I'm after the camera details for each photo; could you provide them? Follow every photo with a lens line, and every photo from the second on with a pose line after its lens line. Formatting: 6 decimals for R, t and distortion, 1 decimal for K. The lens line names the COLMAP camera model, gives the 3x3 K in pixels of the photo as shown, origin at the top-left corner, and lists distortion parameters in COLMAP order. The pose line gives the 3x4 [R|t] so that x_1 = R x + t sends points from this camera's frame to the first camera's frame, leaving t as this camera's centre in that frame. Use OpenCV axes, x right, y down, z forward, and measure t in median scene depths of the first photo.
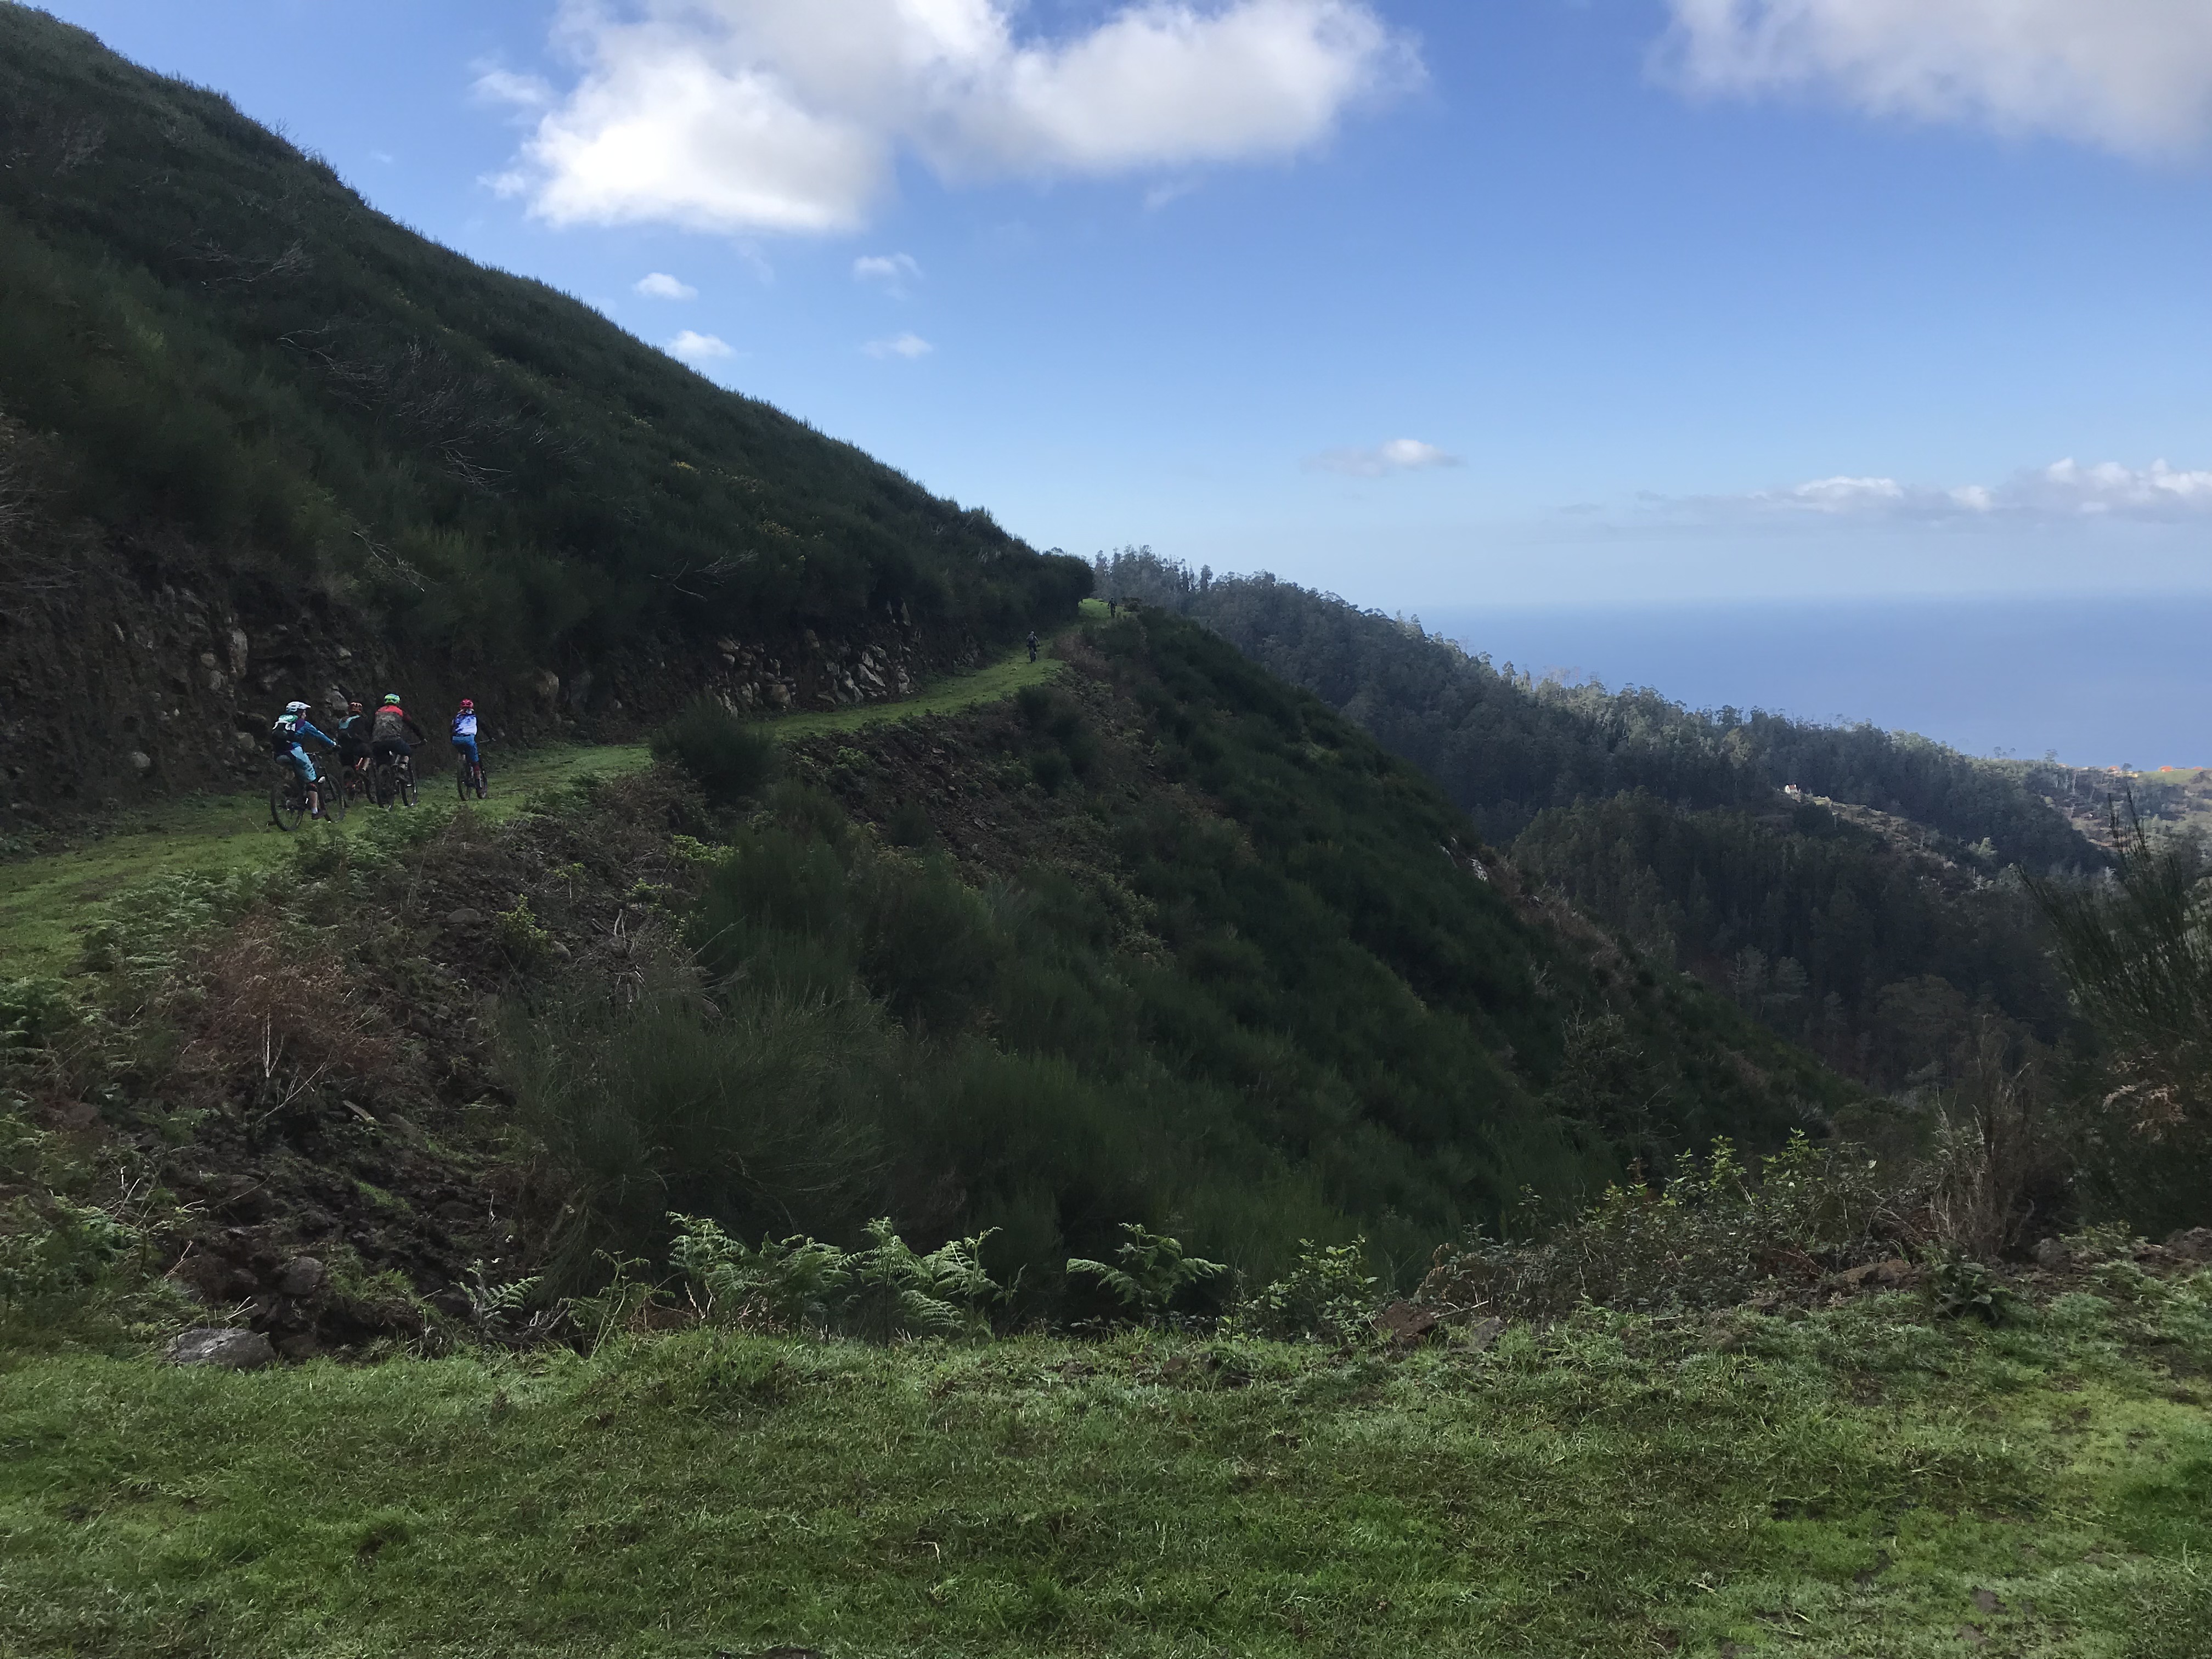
lens RADIAL K [[1808.5, 0, 1102.3], [0, 1808.5, 832.6], [0, 0, 1]] dist [0.032304, -0.029216]
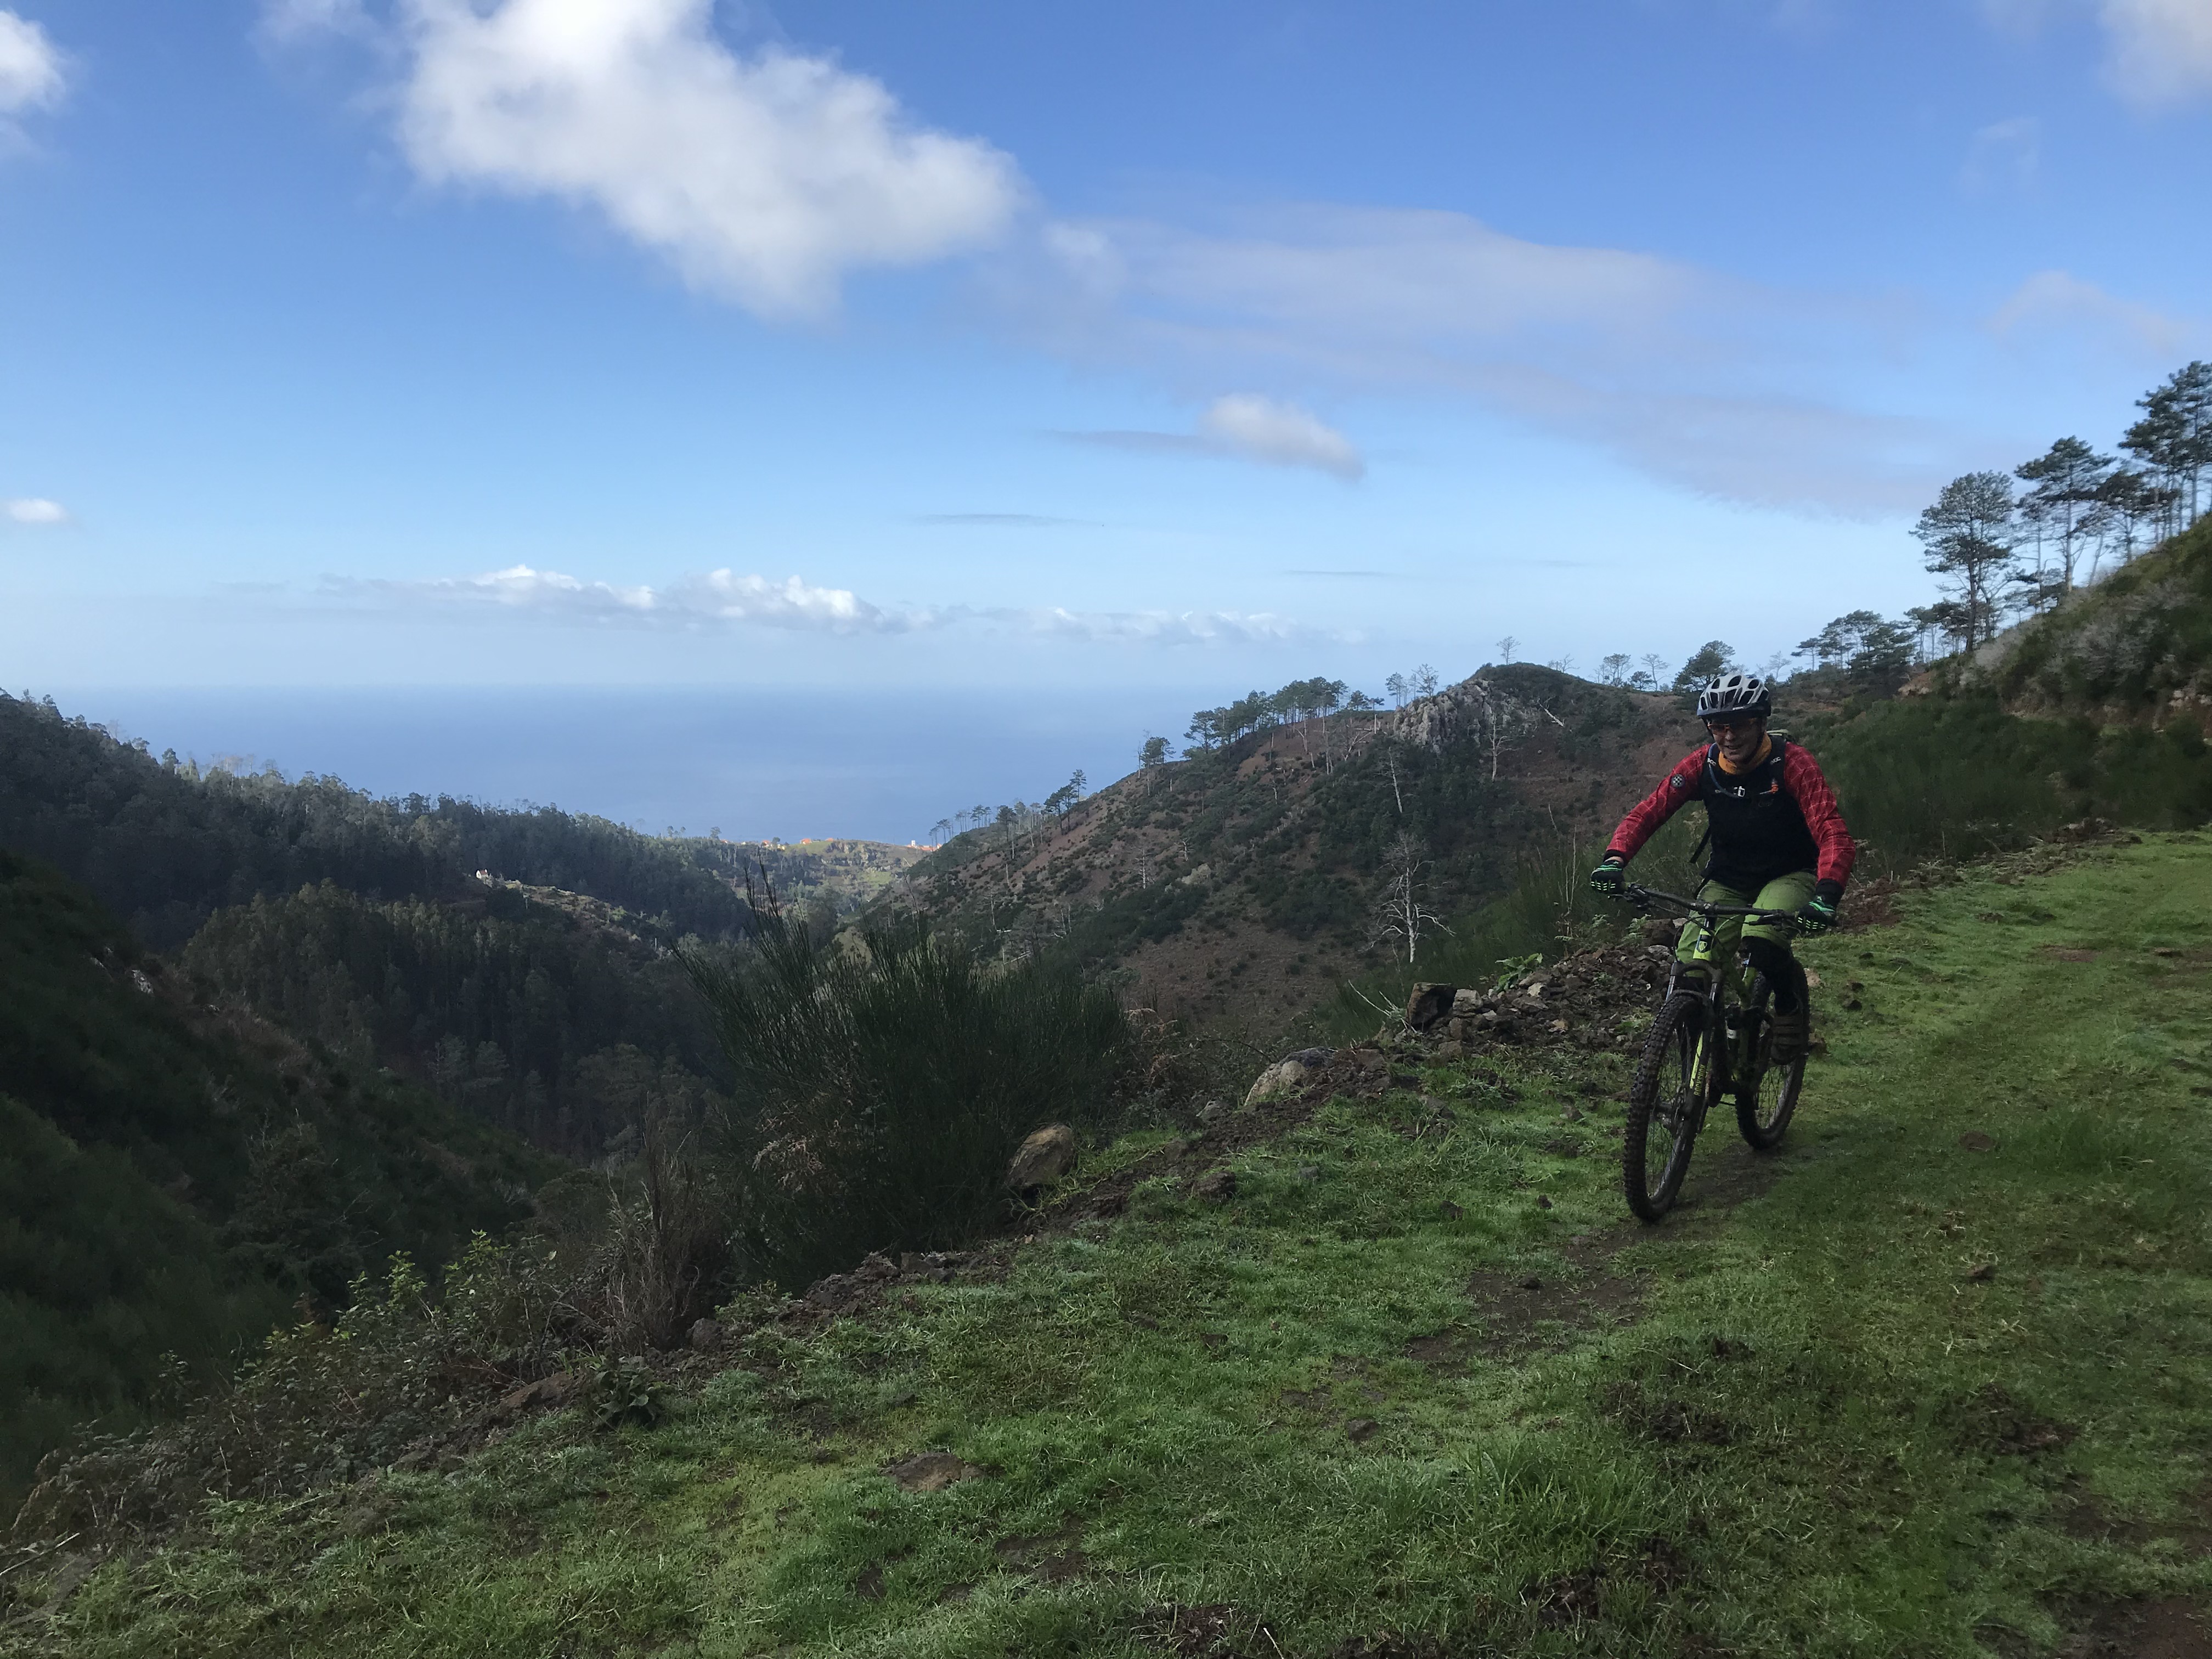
lens RADIAL K [[1808.5, 0, 1109.7], [0, 1808.5, 808.2], [0, 0, 1]] dist [0.032304, -0.029216]
pose [[0.767808, -0.023265, 0.640257, 0.016666], [0.062210, 0.997326, -0.038363, -0.001036], [-0.637653, 0.069286, 0.767202, 0.020900]]
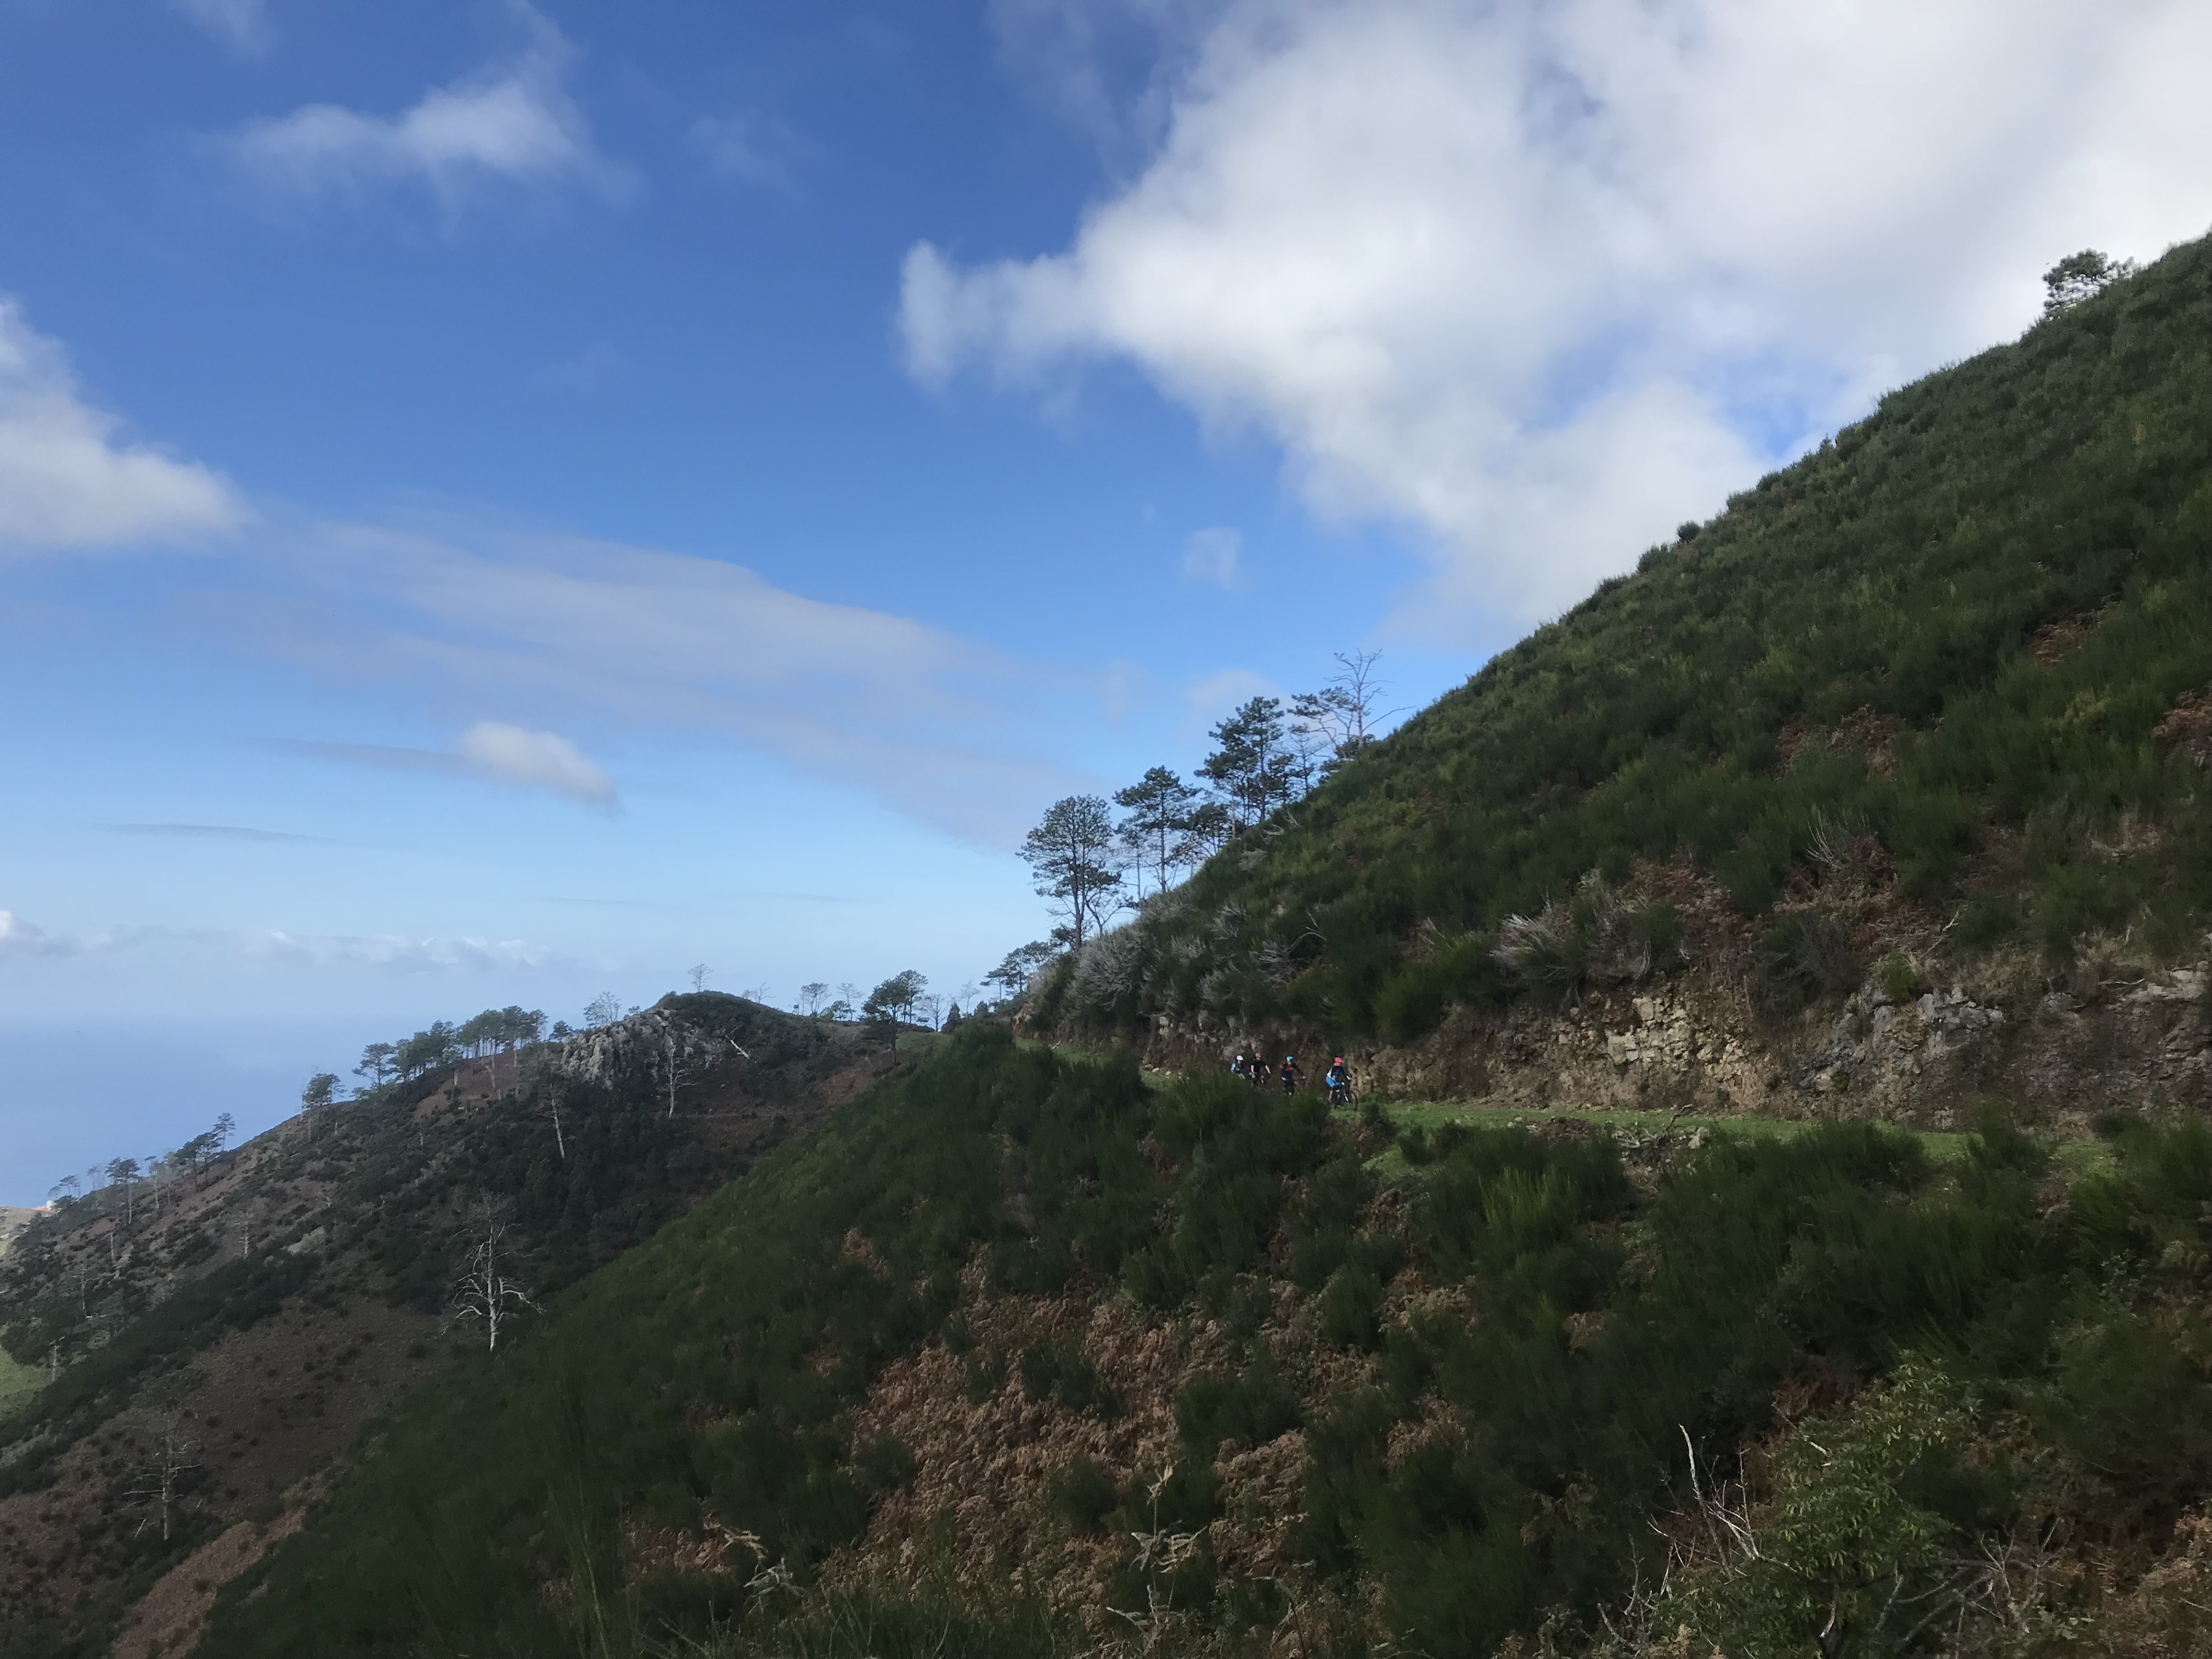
lens RADIAL K [[1808.5, 0, 1093.5], [0, 1808.5, 809.1], [0, 0, 1]] dist [0.032304, -0.029216]
pose [[0.458855, 0.119931, 0.880380, 0.868359], [0.099430, 0.977694, -0.185010, -0.024631], [-0.882930, 0.172429, 0.436695, 0.117158]]
